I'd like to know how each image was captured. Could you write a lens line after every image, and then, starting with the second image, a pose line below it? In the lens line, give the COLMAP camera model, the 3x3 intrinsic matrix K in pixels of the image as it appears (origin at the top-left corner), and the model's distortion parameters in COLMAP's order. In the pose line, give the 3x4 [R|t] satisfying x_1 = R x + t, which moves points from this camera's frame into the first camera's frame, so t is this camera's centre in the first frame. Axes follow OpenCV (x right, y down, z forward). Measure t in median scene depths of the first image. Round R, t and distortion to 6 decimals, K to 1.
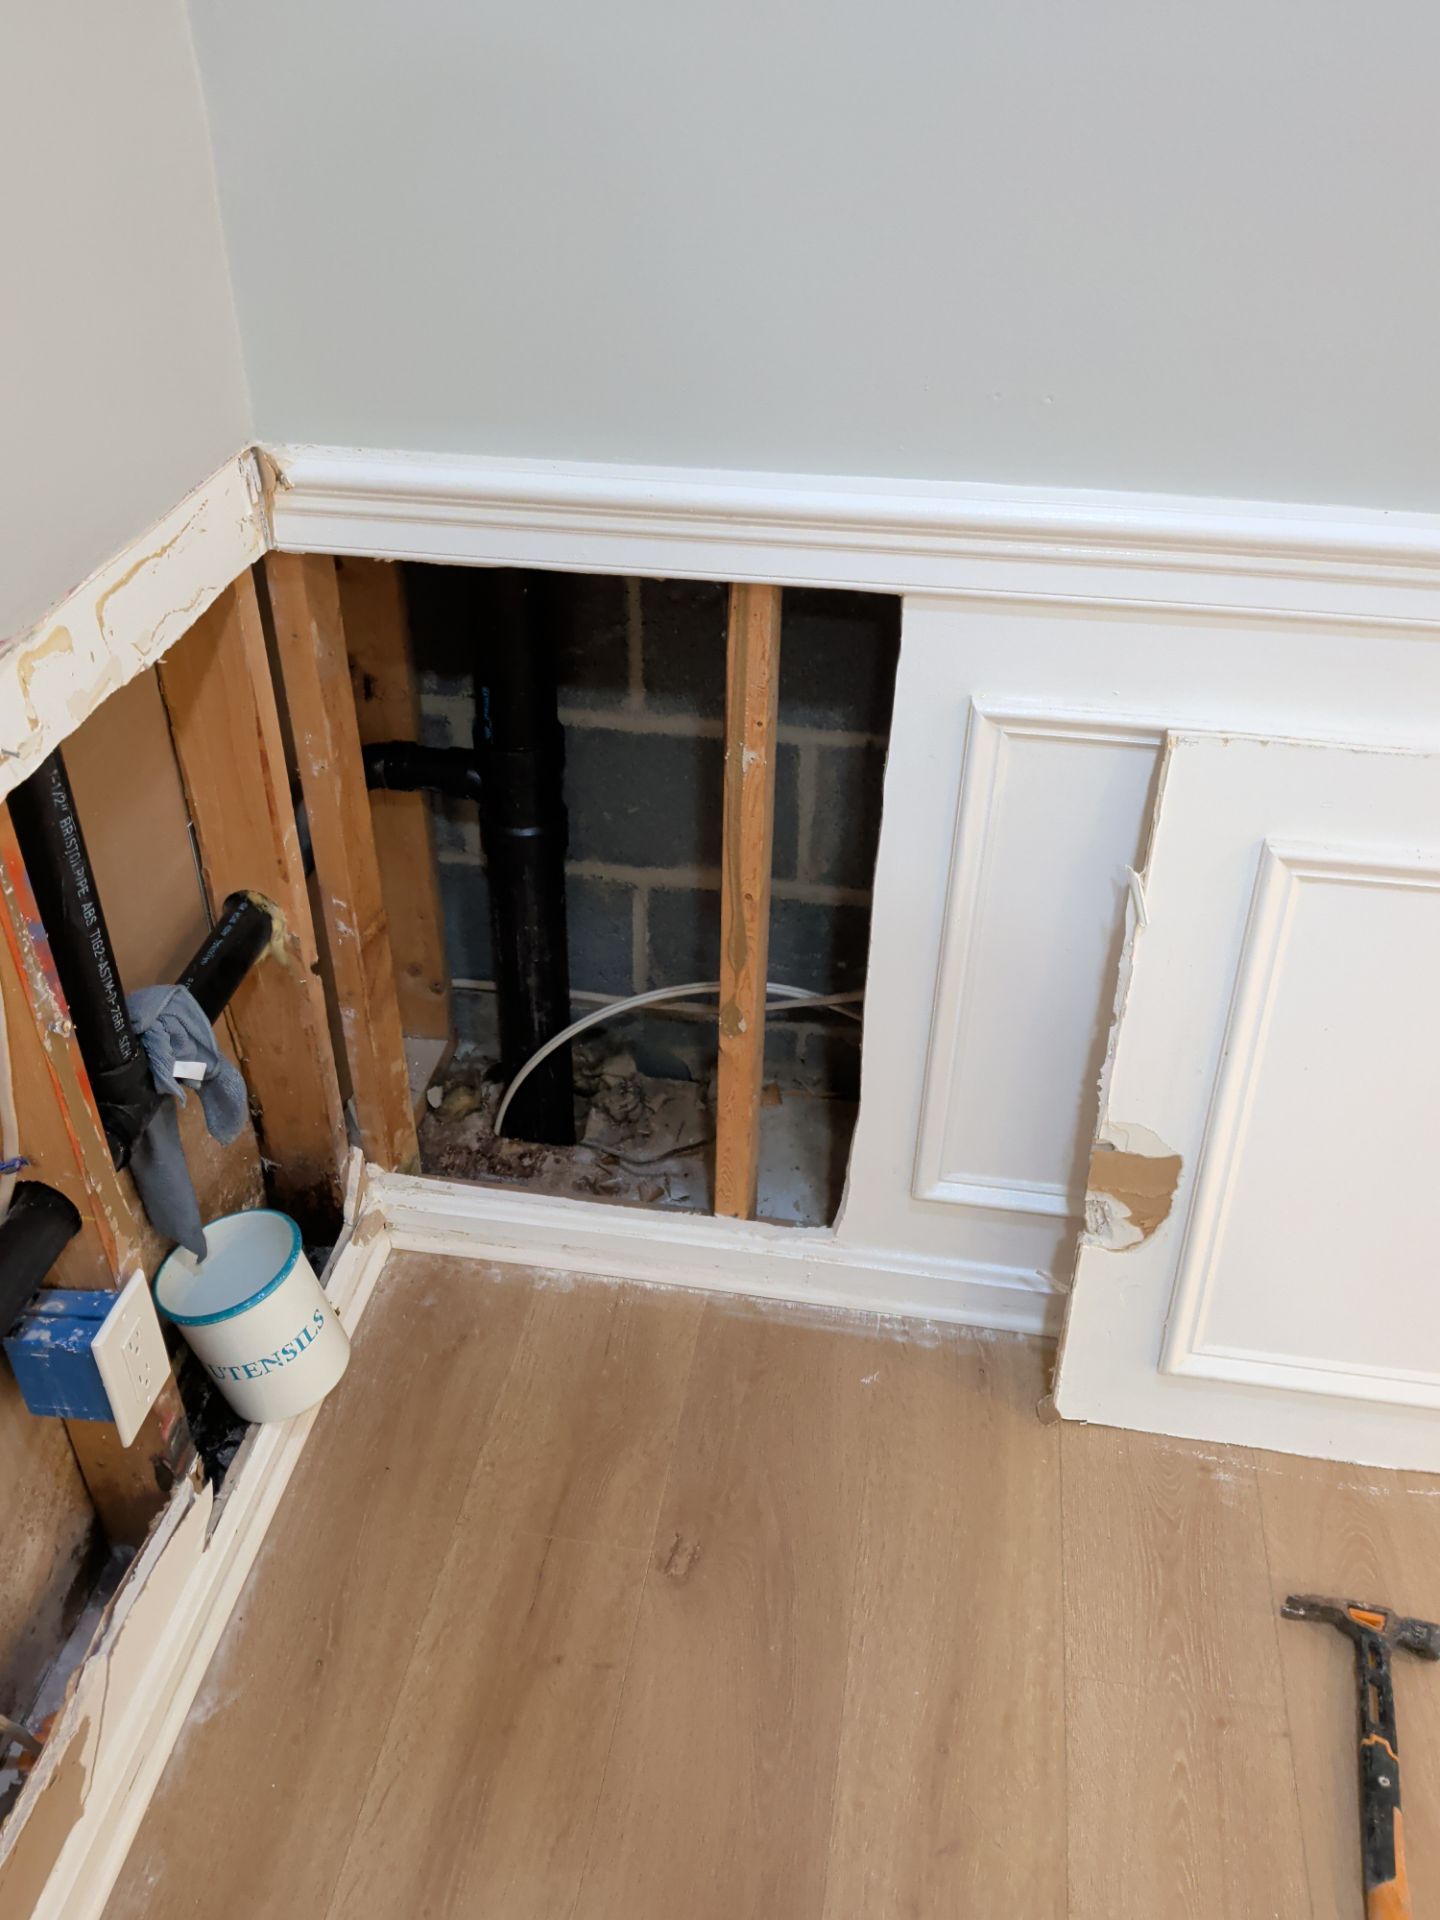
lens RADIAL K [[1586.9, 0, 705.7], [0, 1586.9, 962.6], [0, 0, 1]] dist [0.081904, -0.127226]
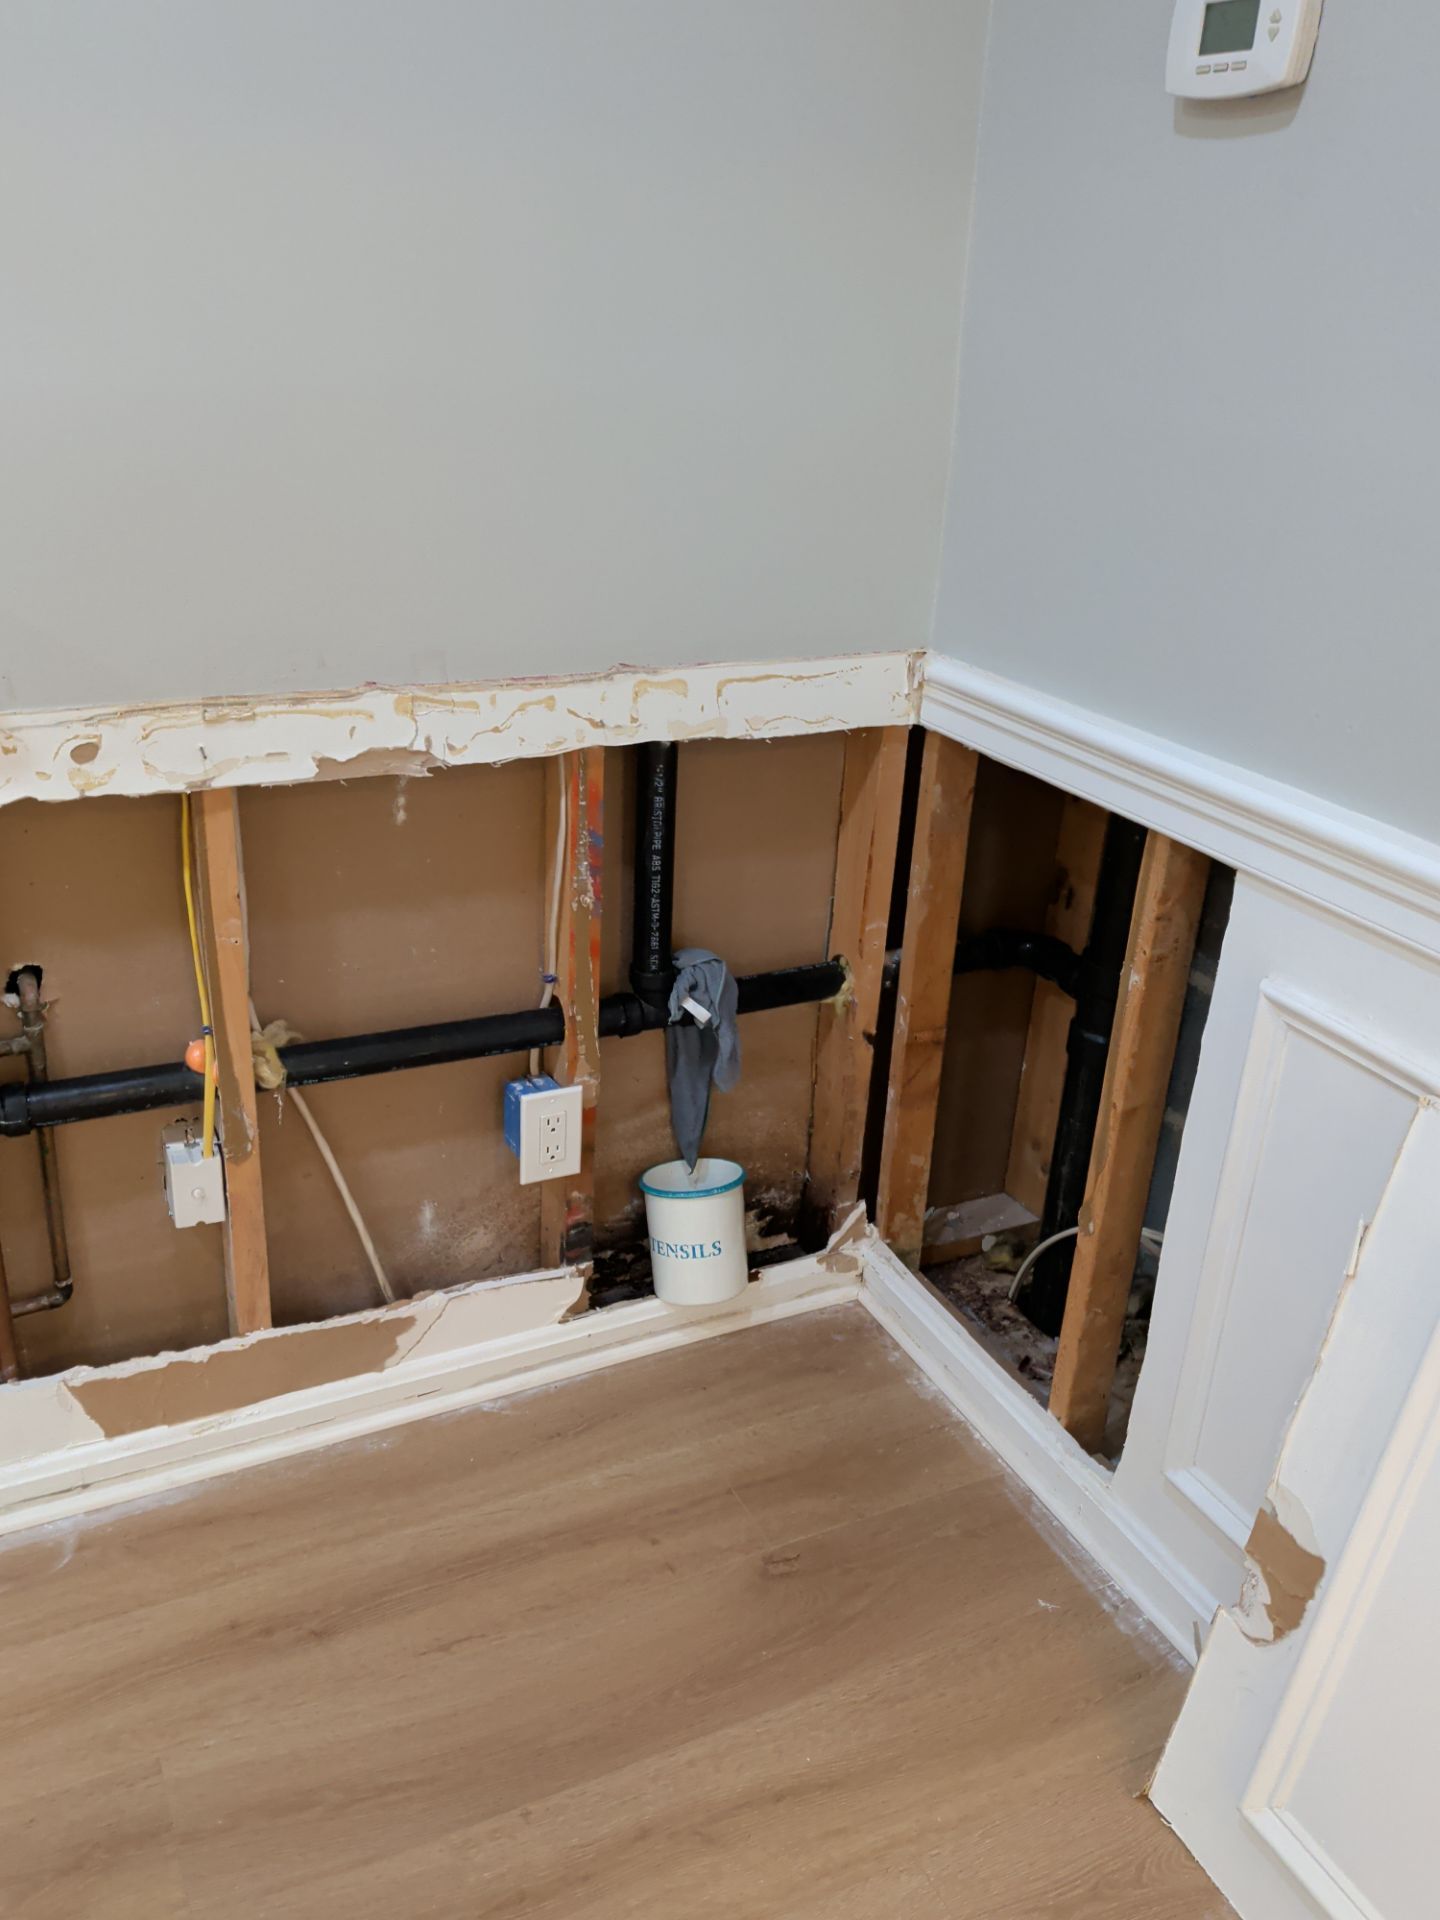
lens RADIAL K [[1586.9, 0, 719.5], [0, 1586.9, 965.1], [0, 0, 1]] dist [0.081904, -0.127226]
pose [[0.574193, 0.342558, -0.743611, 0.688832], [-0.519857, 0.854217, -0.007907, 0.028959], [0.632496, 0.391111, 0.668566, 0.012433]]
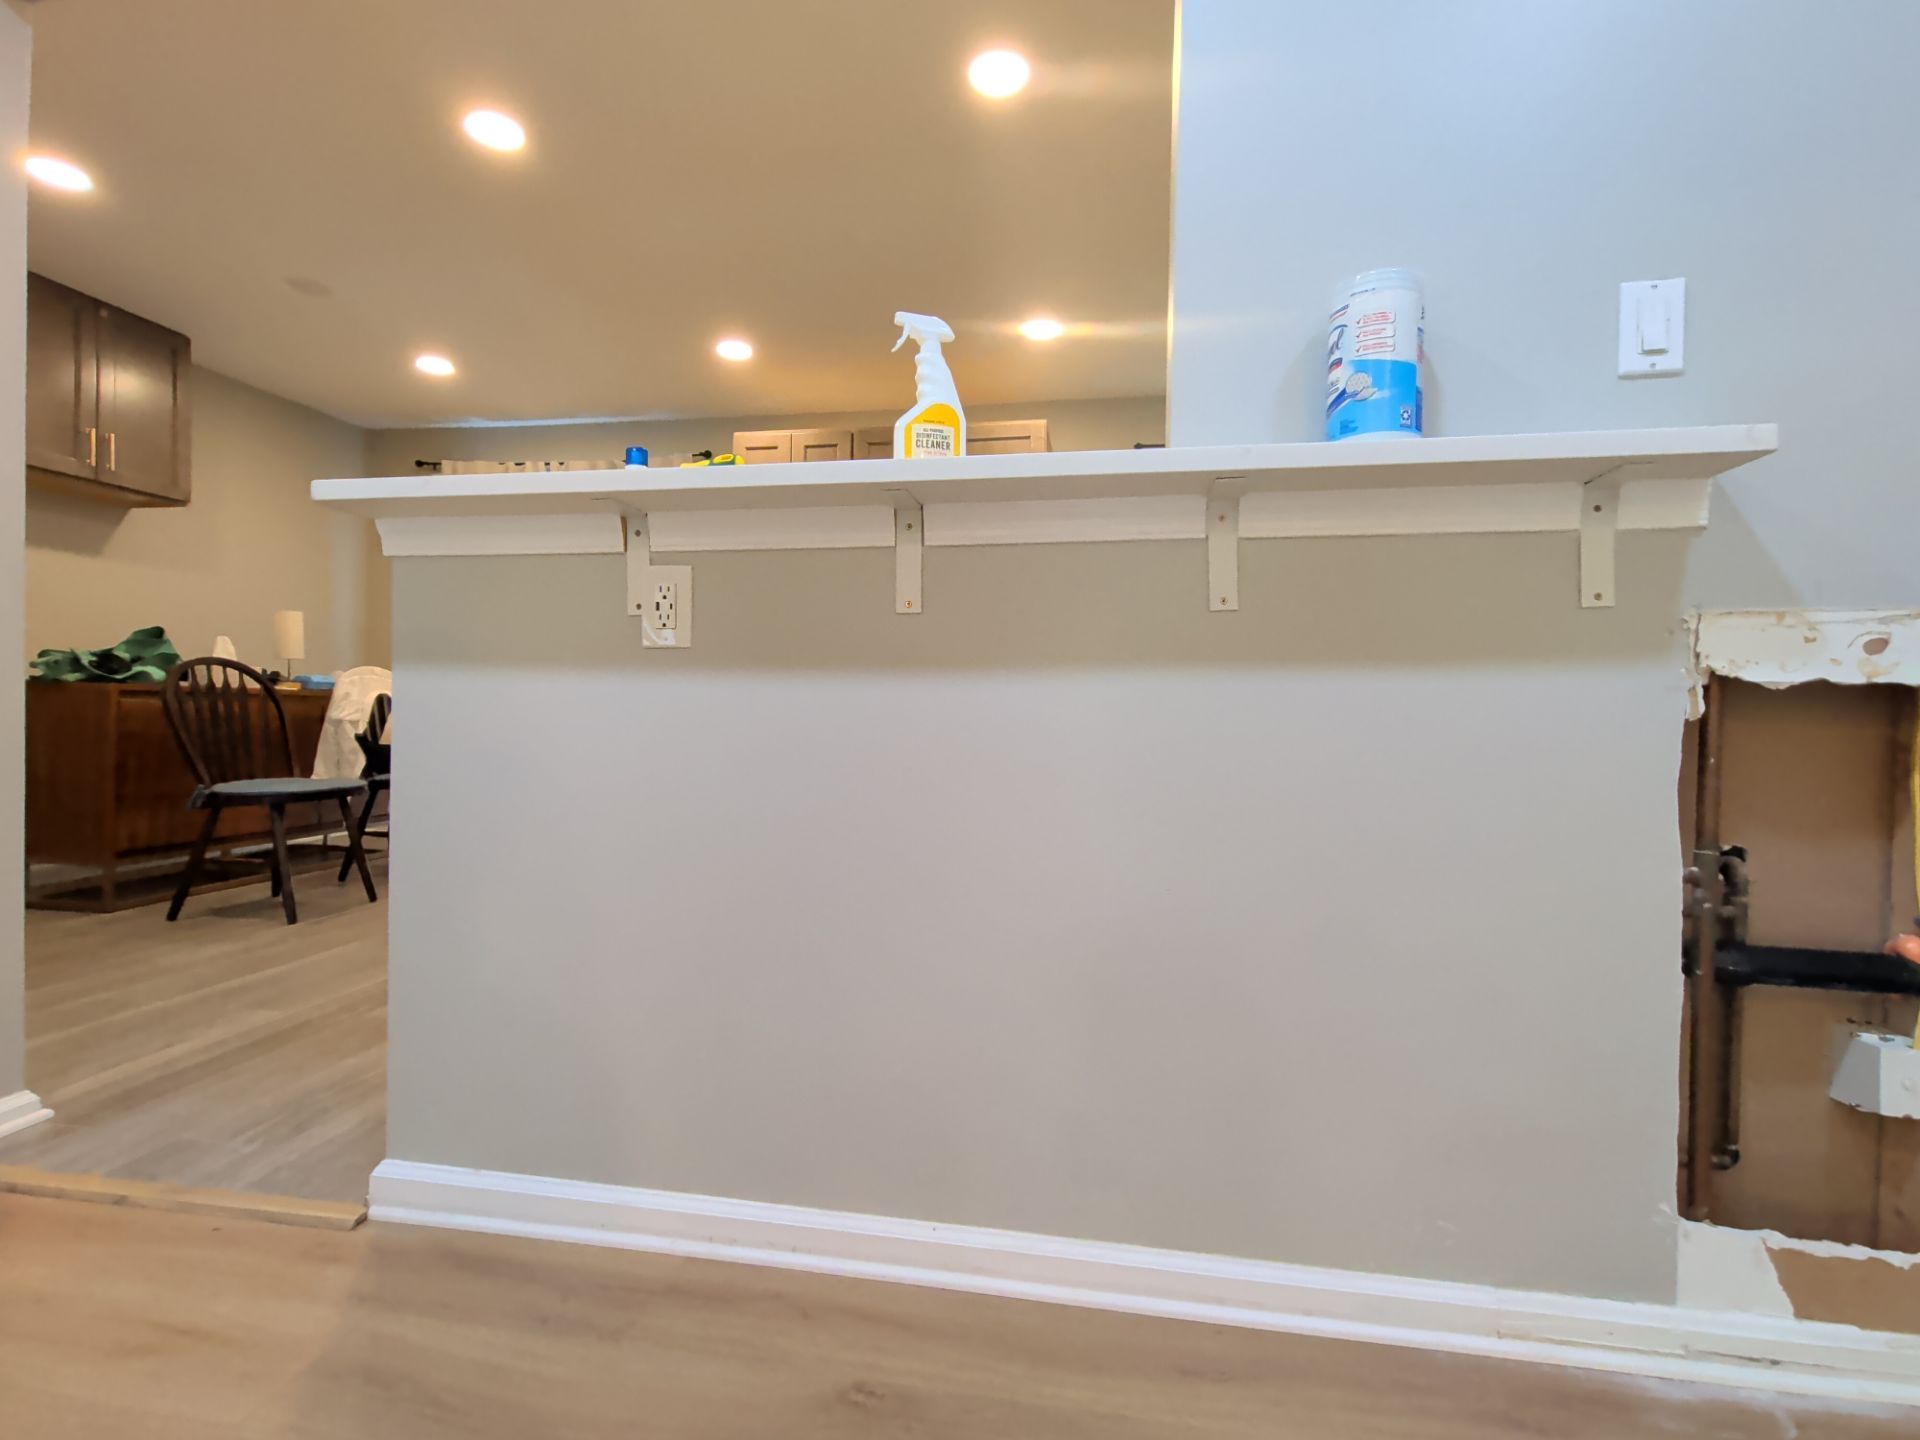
lens RADIAL K [[901.4, 0, 951.5], [0, 901.4, 706.8], [0, 0, 1]] dist [0.011322, -0.003762]
pose [[-0.014495, -0.005673, -0.999879, 0.376401], [-0.609263, 0.792956, 0.004334, 0.589987], [0.792836, 0.609252, -0.014950, -0.148386]]
